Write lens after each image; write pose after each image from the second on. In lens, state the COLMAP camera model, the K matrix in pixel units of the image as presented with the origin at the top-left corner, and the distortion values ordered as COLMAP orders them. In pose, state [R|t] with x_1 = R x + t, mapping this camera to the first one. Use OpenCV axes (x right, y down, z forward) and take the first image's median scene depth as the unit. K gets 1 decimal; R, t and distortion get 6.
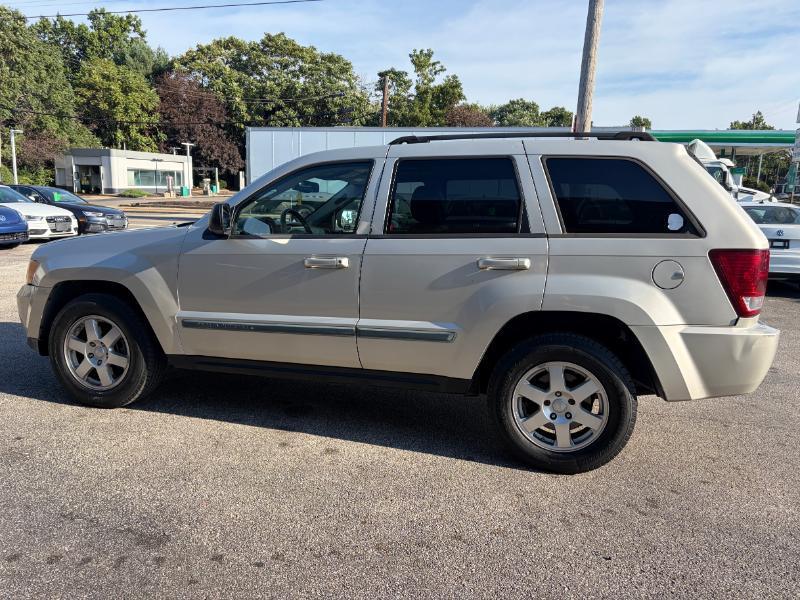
lens RADIAL K [[600.2, 0, 399.3], [0, 600.2, 303.3], [0, 0, 1]] dist [0.049466, -0.048853]
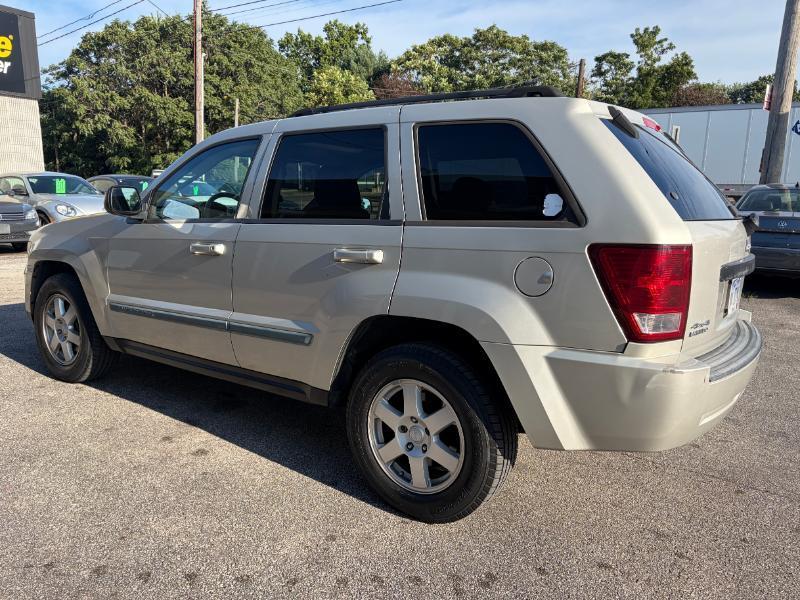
lens RADIAL K [[600.2, 0, 399.3], [0, 600.2, 303.3], [0, 0, 1]] dist [0.049466, -0.048853]
pose [[0.940265, 0.055647, -0.335864, 0.413527], [-0.052295, 0.998450, 0.019024, -0.015640], [0.336402, -0.000323, 0.941718, 0.195611]]
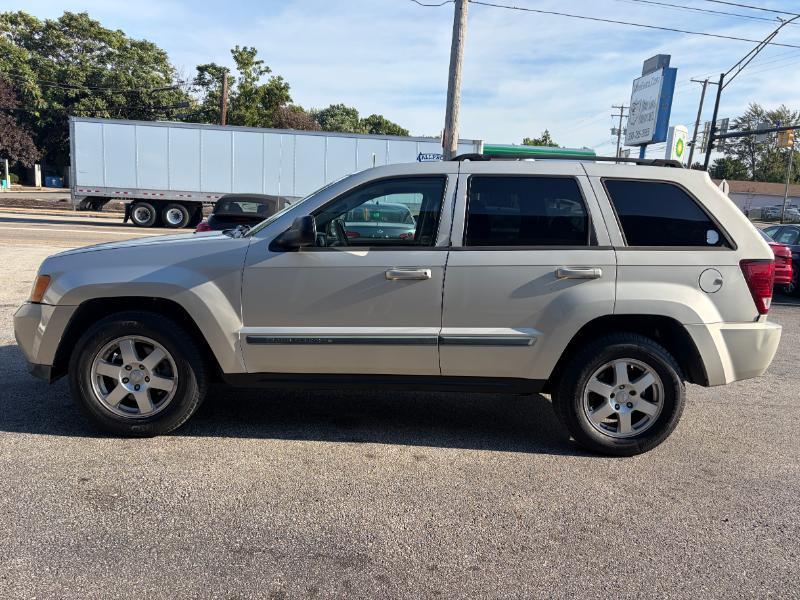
lens RADIAL K [[600.2, 0, 399.3], [0, 600.2, 303.3], [0, 0, 1]] dist [0.049466, -0.048853]
pose [[0.957197, -0.027544, 0.288125, -0.378450], [0.028748, 0.999587, 0.000052, -0.016237], [-0.288007, 0.008234, 0.957593, 0.022691]]
